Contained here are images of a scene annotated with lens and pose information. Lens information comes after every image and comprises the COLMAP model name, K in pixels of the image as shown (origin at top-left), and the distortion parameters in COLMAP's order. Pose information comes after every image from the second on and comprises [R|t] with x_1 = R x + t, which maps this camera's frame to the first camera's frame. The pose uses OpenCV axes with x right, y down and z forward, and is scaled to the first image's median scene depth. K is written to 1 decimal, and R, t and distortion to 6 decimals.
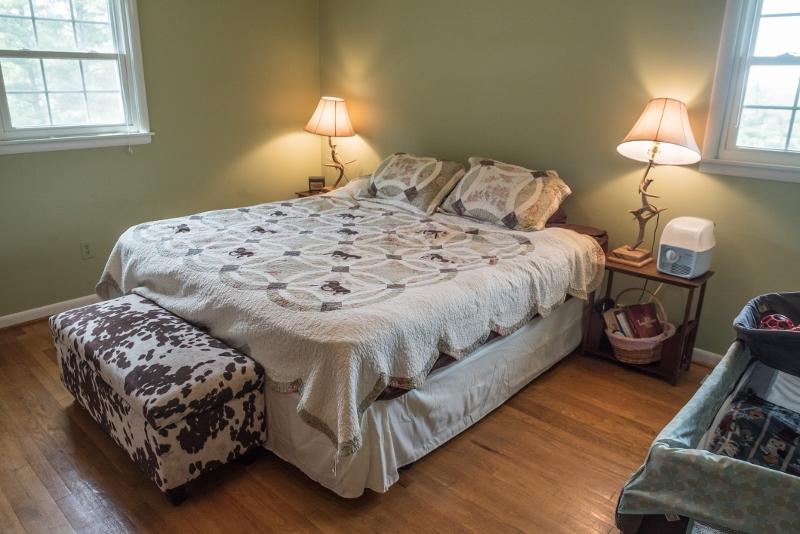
lens RADIAL K [[562.3, 0, 400.0], [0, 562.3, 267.0], [0, 0, 1]] dist [-0.050427, 0.004712]
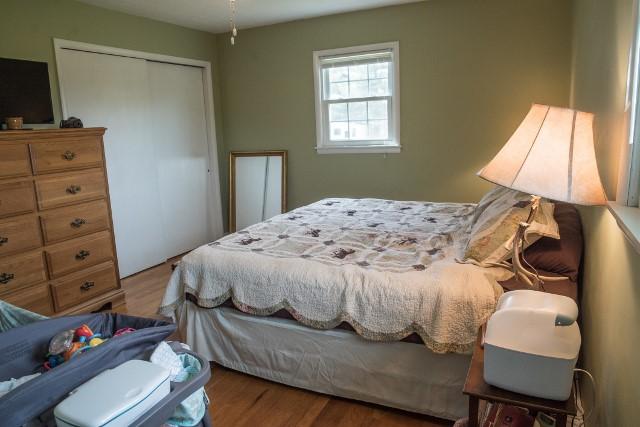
lens RADIAL K [[441.1, 0, 320.0], [0, 441.1, 213.5], [0, 0, 1]] dist [-0.048743, -0.000980]
pose [[0.299714, 0.162516, -0.940085, 0.674022], [-0.251053, 0.964089, 0.086626, -0.119711], [0.920404, 0.210048, 0.329751, 0.470274]]
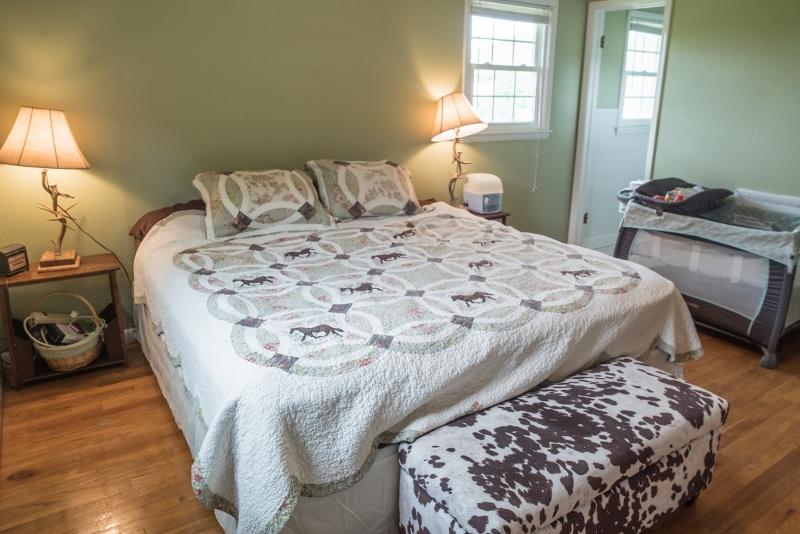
lens RADIAL K [[562.3, 0, 400.0], [0, 562.3, 267.0], [0, 0, 1]] dist [-0.050427, 0.004712]
pose [[0.245600, -0.305777, 0.919881, -1.190401], [0.290543, 0.928540, 0.231083, -0.325025], [-0.924806, 0.210511, 0.316891, 0.960058]]
